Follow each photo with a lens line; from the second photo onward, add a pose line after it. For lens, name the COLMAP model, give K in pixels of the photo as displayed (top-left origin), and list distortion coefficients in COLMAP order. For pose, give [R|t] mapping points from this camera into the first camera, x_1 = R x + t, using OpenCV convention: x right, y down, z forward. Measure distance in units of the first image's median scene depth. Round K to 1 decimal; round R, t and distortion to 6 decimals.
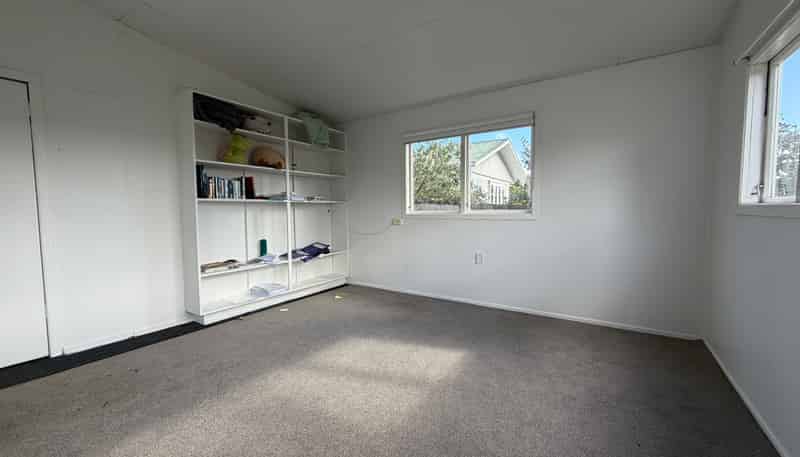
lens RADIAL K [[317.8, 0, 400.0], [0, 317.8, 226.7], [0, 0, 1]] dist [0.000769, 0.000024]
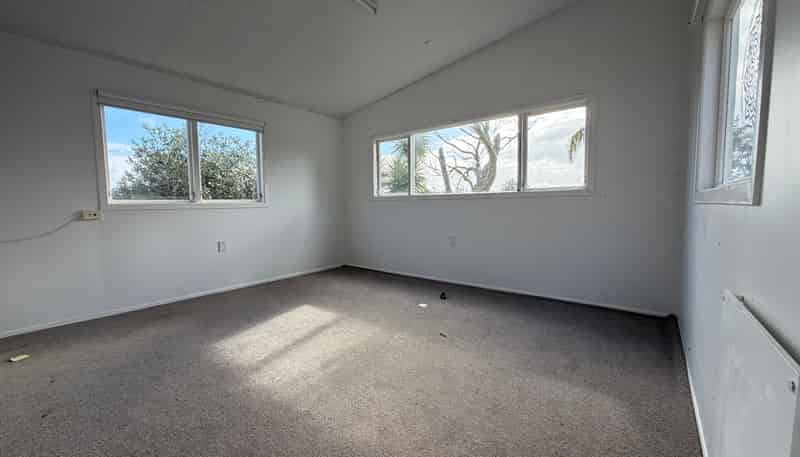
lens RADIAL K [[317.8, 0, 400.0], [0, 317.8, 226.7], [0, 0, 1]] dist [0.000769, 0.000024]
pose [[0.085495, -0.066829, 0.994095, -0.788456], [0.069285, 0.995731, 0.060980, 0.015779], [-0.993927, 0.063662, 0.089761, 0.353753]]
